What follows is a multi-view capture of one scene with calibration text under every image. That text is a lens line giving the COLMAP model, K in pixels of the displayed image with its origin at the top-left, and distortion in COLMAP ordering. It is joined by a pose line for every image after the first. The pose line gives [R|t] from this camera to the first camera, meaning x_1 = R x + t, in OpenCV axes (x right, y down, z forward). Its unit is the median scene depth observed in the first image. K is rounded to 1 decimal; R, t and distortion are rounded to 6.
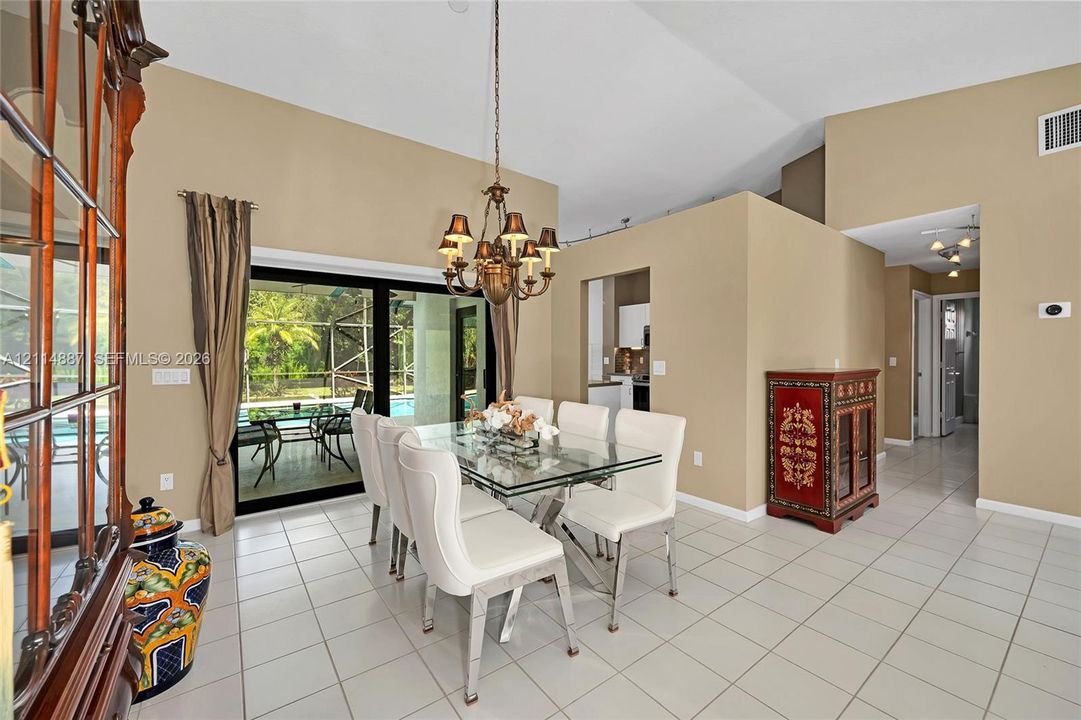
lens RADIAL K [[431.0, 0, 539.3], [0, 431.0, 356.2], [0, 0, 1]] dist [-0.002244, -0.000291]
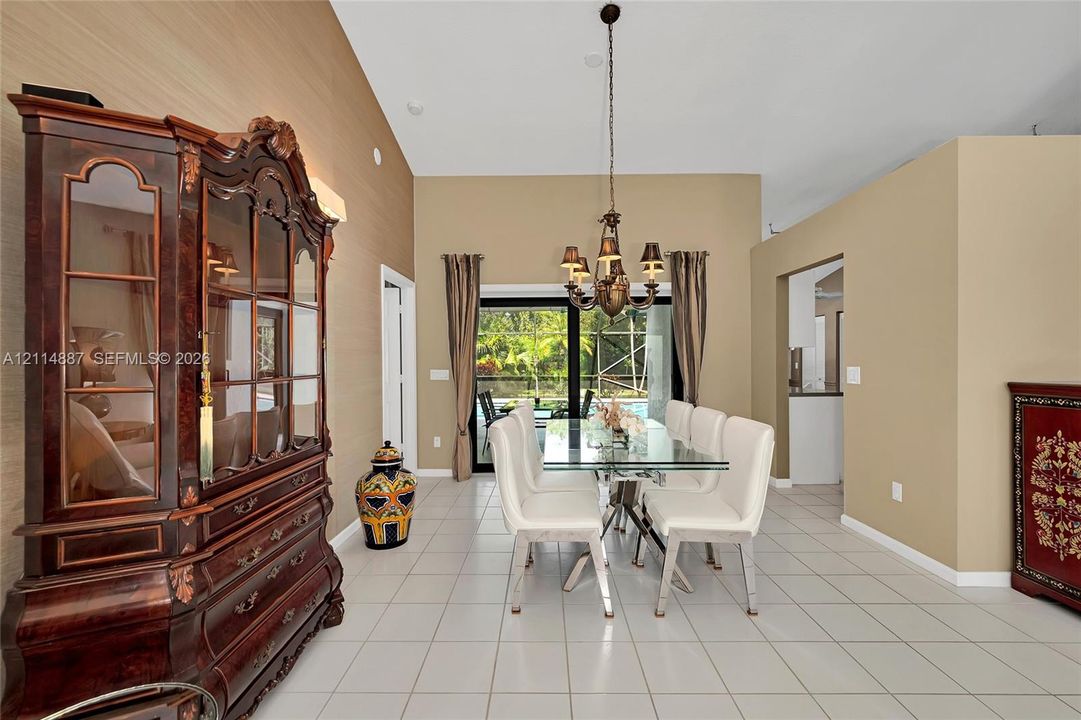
lens RADIAL K [[434.8, 0, 535.5], [0, 434.8, 360.8], [0, 0, 1]] dist [-0.001791, -0.000179]
pose [[0.791340, -0.002175, -0.611372, 0.365071], [0.001697, 0.999998, -0.001361, -0.000423], [0.611374, 0.000040, 0.791342, -0.030673]]
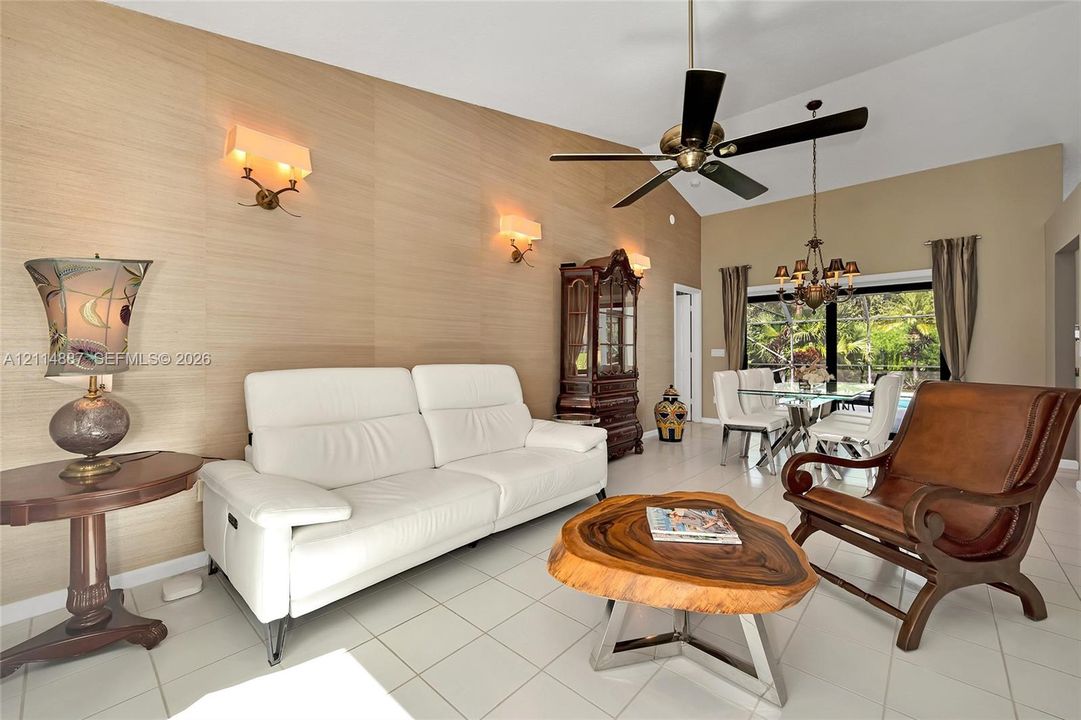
lens RADIAL K [[434.8, 0, 535.5], [0, 434.8, 360.8], [0, 0, 1]] dist [-0.001791, -0.000179]
pose [[0.190378, 0.018449, -0.981537, 1.122154], [-0.002420, 0.999829, 0.018323, 0.048158], [0.981708, -0.001113, 0.190390, -0.335689]]
